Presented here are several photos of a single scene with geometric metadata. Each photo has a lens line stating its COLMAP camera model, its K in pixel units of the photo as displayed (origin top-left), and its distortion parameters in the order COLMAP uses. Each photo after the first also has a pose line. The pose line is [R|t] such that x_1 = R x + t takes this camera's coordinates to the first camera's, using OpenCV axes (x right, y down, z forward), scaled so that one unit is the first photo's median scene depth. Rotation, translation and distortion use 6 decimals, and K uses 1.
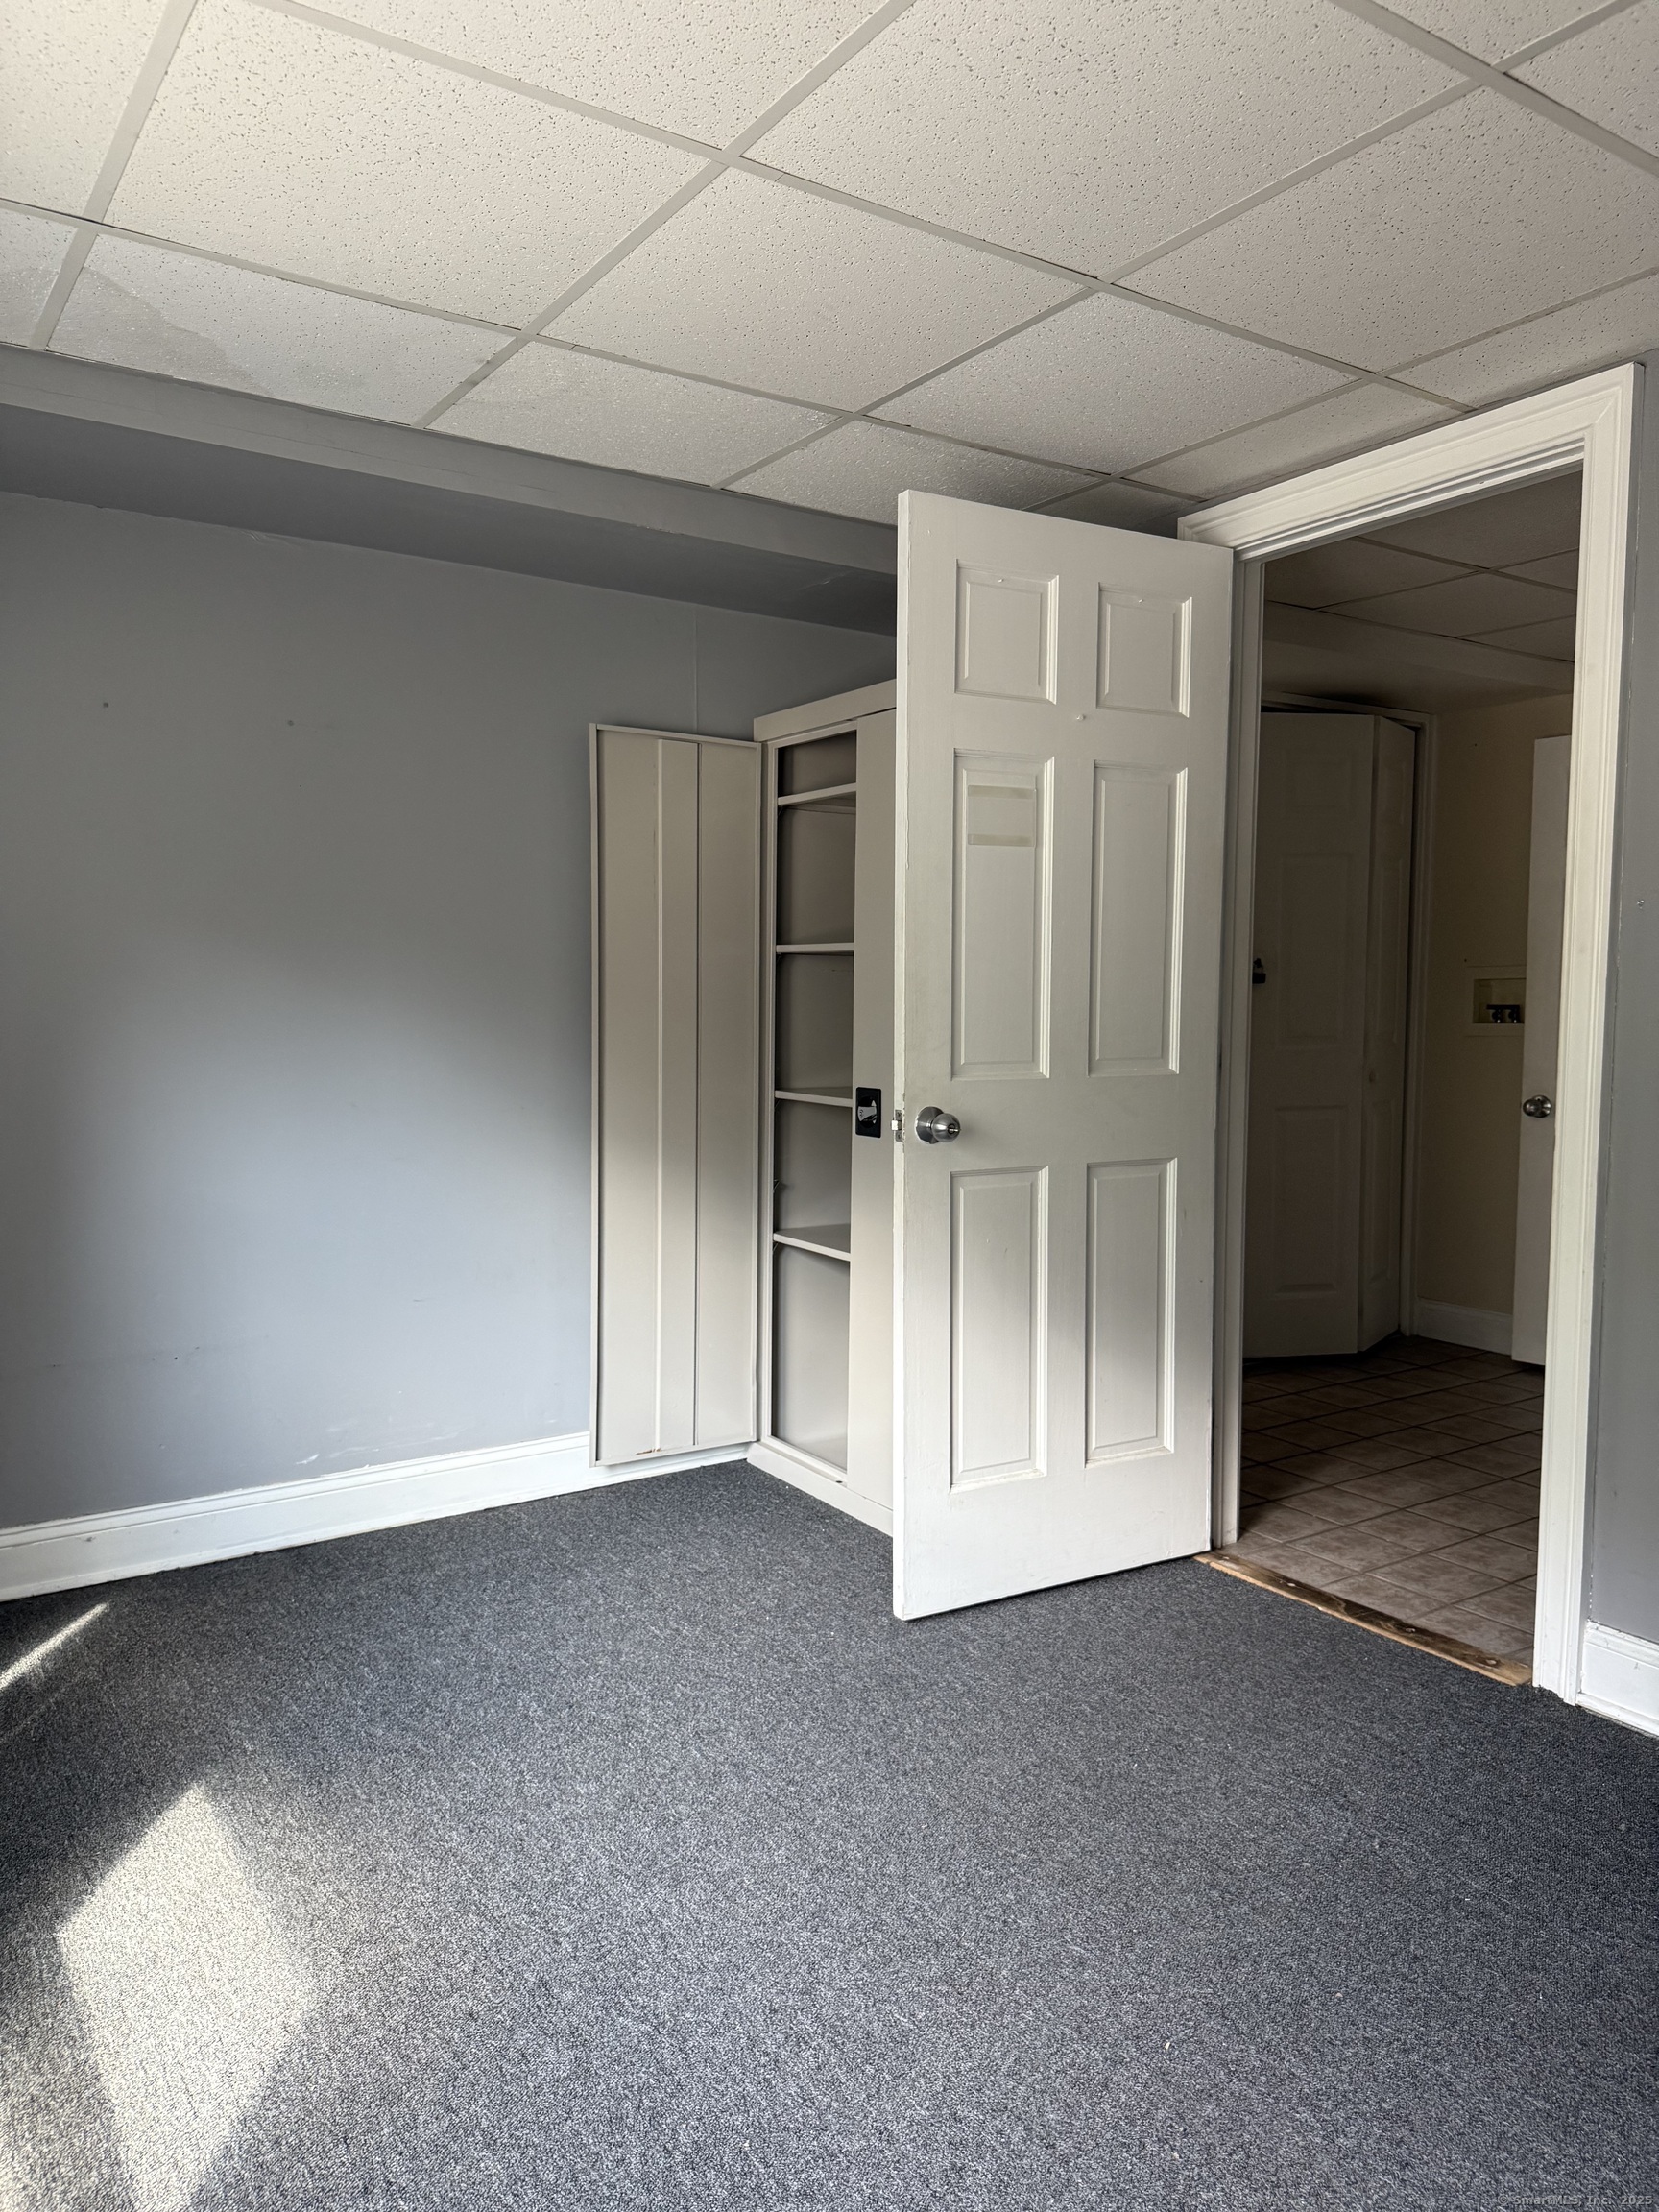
lens RADIAL K [[1584.8, 0, 830.8], [0, 1584.8, 1111.3], [0, 0, 1]] dist [-0.007978, -0.004498]
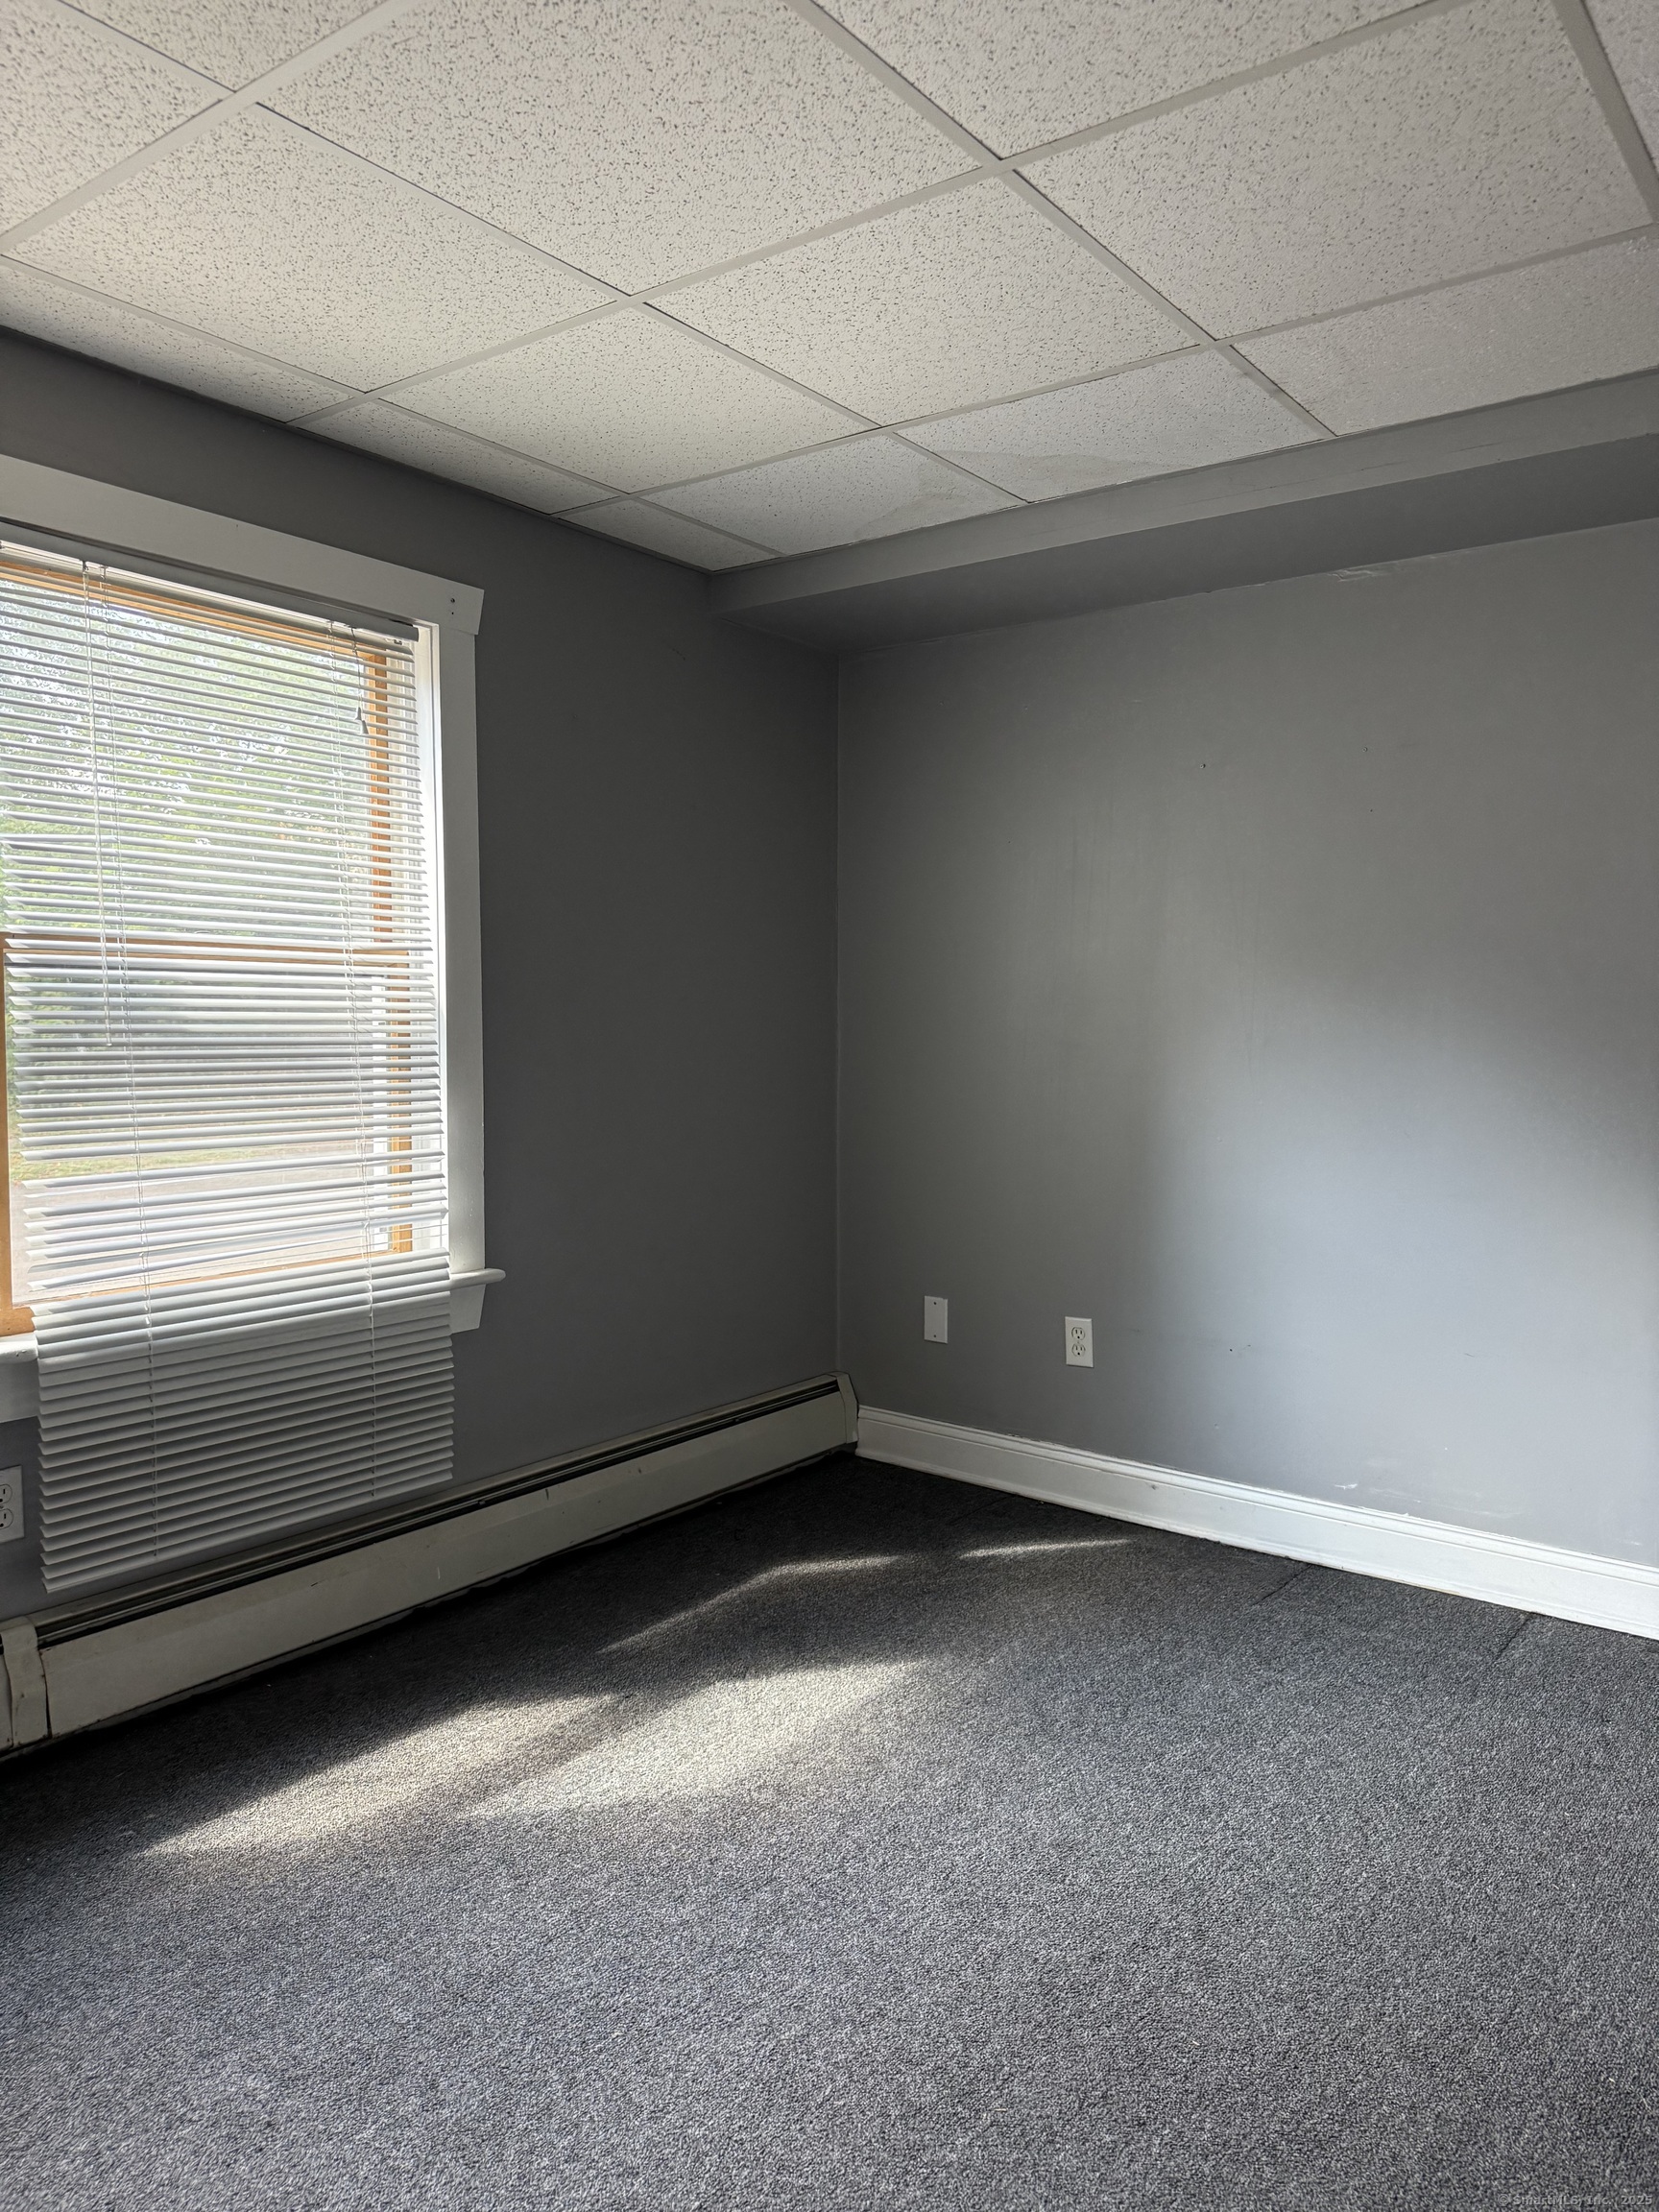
lens RADIAL K [[1564.7, 0, 830.9], [0, 1564.7, 1109.3], [0, 0, 1]] dist [0.119695, -0.184007]
pose [[0.320544, 0.060728, -0.945285, 0.570471], [-0.077343, 0.996289, 0.037778, -0.033718], [0.944071, 0.061002, 0.324052, 0.404929]]
